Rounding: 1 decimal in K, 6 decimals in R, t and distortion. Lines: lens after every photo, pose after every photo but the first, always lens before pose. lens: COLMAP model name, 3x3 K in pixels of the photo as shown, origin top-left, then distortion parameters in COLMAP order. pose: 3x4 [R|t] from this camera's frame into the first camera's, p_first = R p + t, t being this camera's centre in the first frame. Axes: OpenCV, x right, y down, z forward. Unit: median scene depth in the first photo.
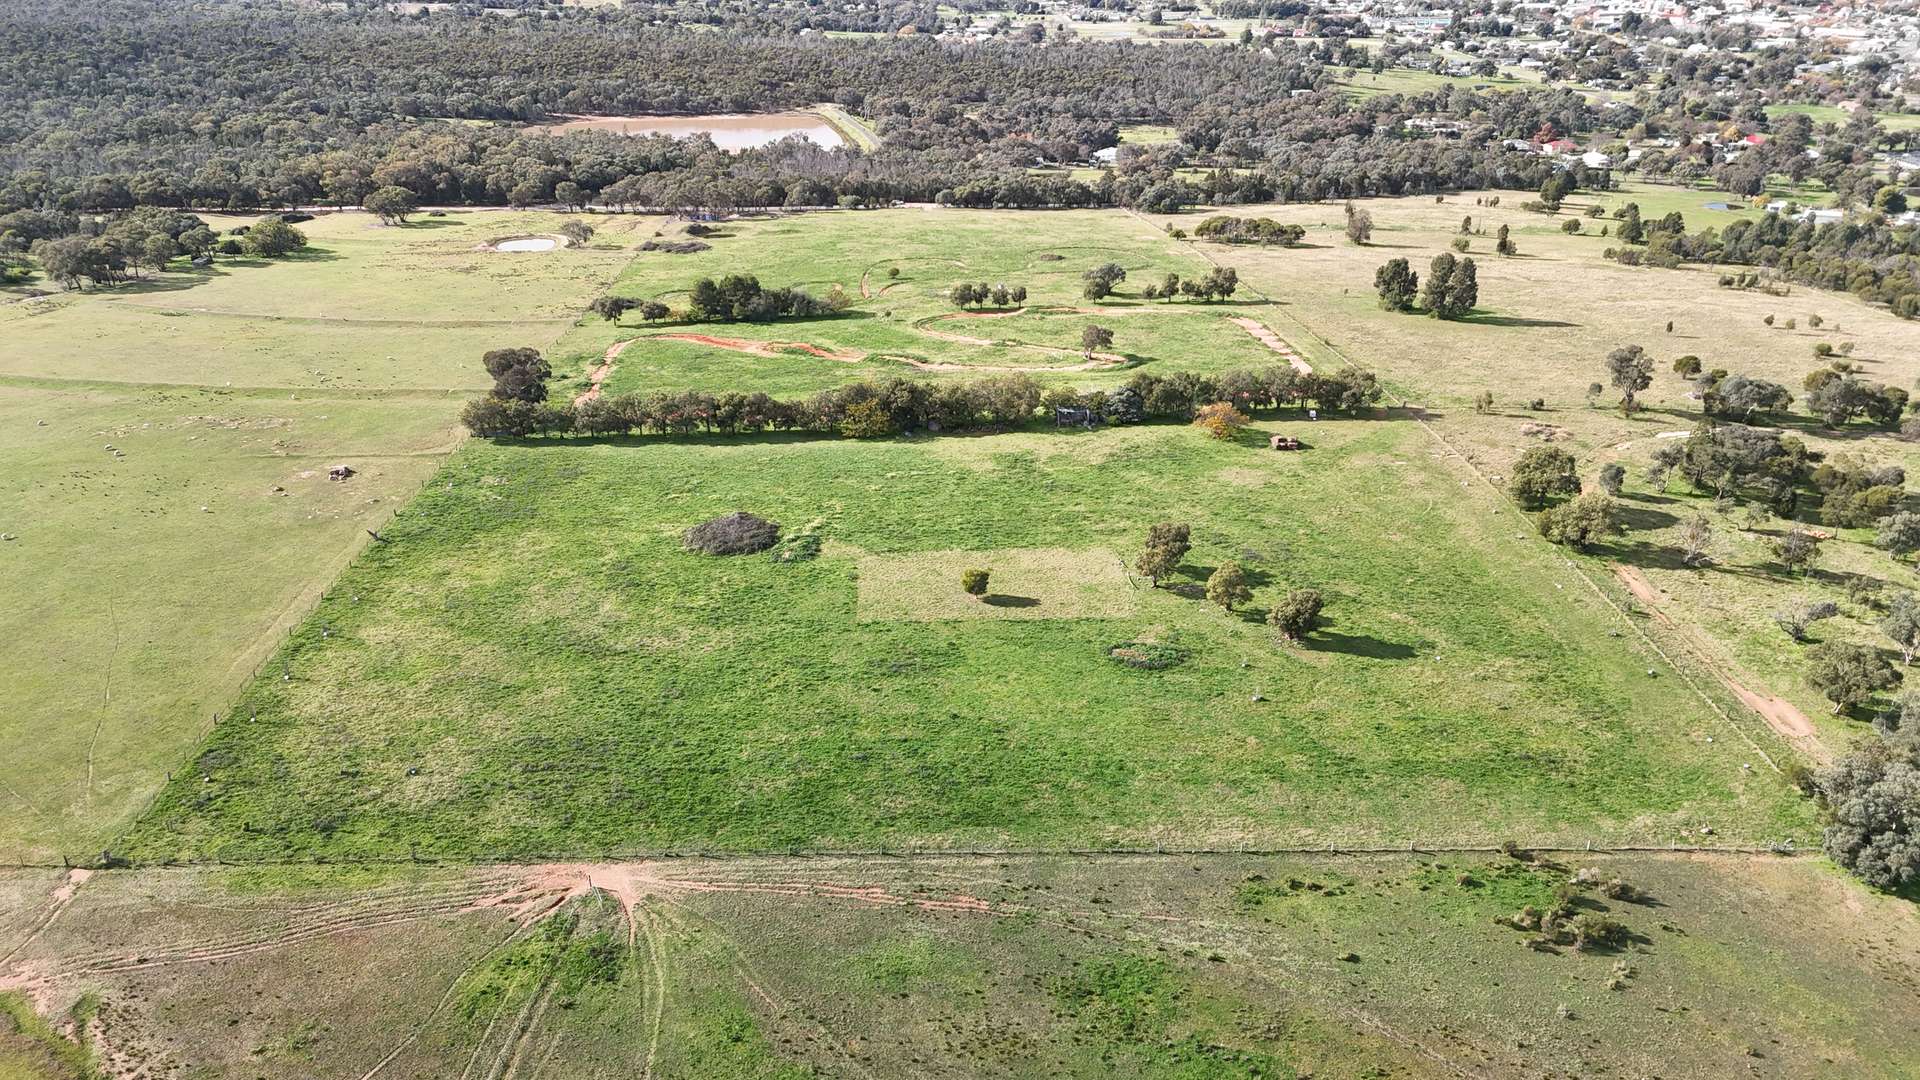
lens RADIAL K [[1409.8, 0, 953.5], [0, 1409.8, 551.8], [0, 0, 1]] dist [0.070604, -0.061327]
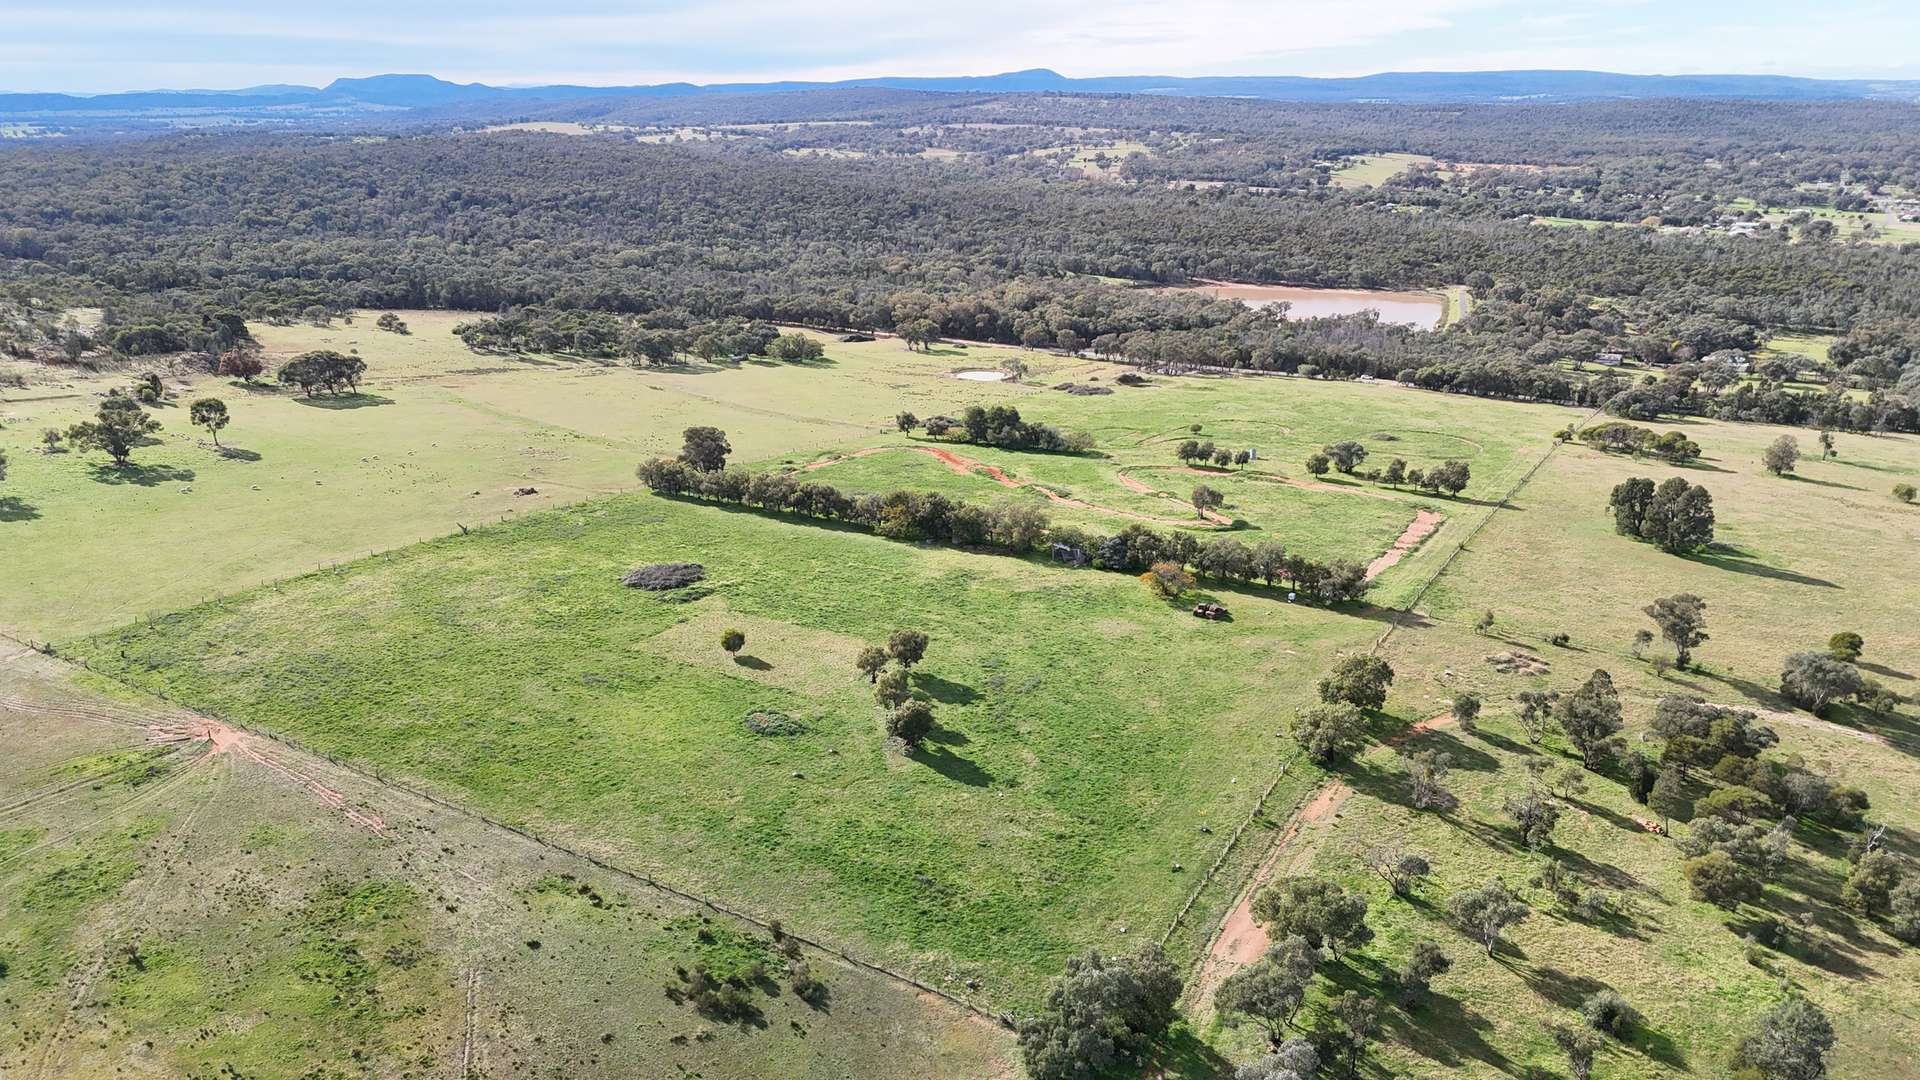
lens RADIAL K [[1409.8, 0, 968.3], [0, 1409.8, 536.2], [0, 0, 1]] dist [0.070604, -0.061327]
pose [[0.832745, 0.168137, -0.527508, 0.433570], [-0.233042, 0.970706, -0.058487, -0.021933], [0.502222, 0.171636, 0.847534, 0.046254]]
